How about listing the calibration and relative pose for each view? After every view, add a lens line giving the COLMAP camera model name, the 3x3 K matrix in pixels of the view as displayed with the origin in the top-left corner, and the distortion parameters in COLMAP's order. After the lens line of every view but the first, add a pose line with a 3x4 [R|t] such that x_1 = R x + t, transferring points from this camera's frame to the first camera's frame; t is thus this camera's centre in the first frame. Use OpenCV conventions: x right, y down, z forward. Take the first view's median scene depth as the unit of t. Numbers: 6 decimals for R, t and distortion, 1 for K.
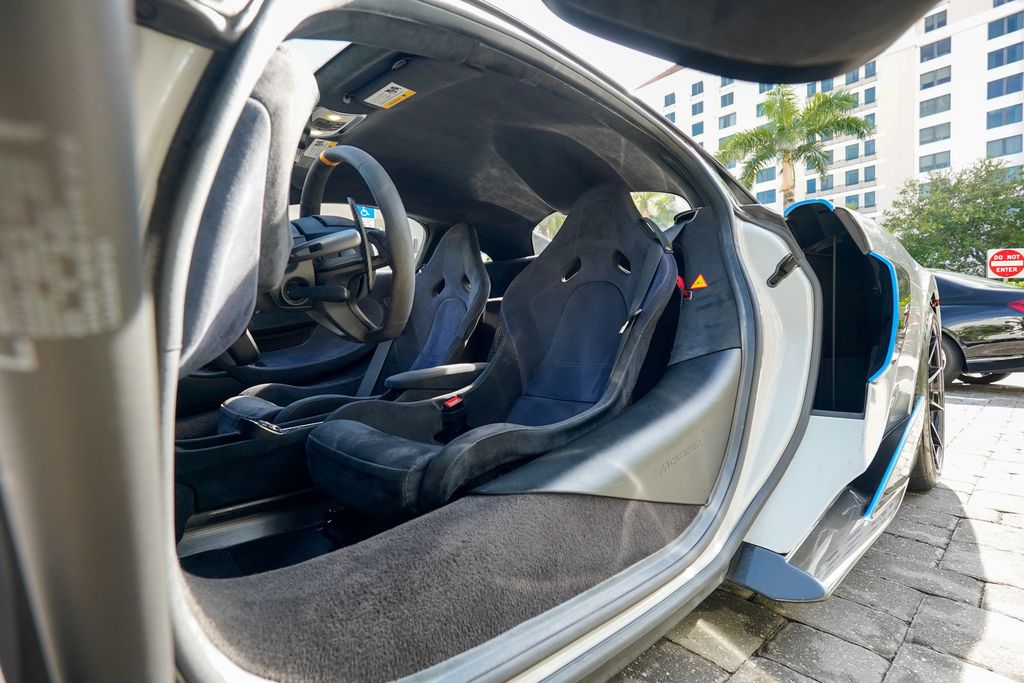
lens RADIAL K [[471.1, 0, 503.6], [0, 471.1, 342.3], [0, 0, 1]] dist [-0.022198, 0.013881]
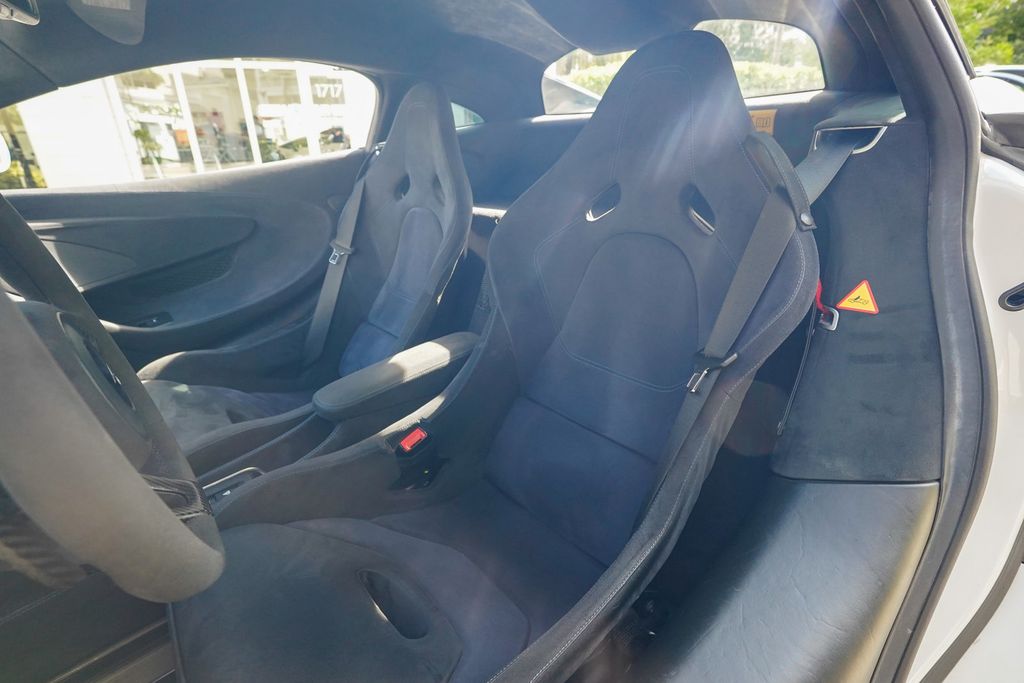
lens RADIAL K [[471.1, 0, 503.6], [0, 471.1, 342.3], [0, 0, 1]] dist [-0.022198, 0.013881]
pose [[0.999369, -0.008607, -0.034459, 0.038600], [0.021168, 0.923388, 0.383283, -0.217455], [0.028520, -0.383771, 0.922988, 0.386562]]
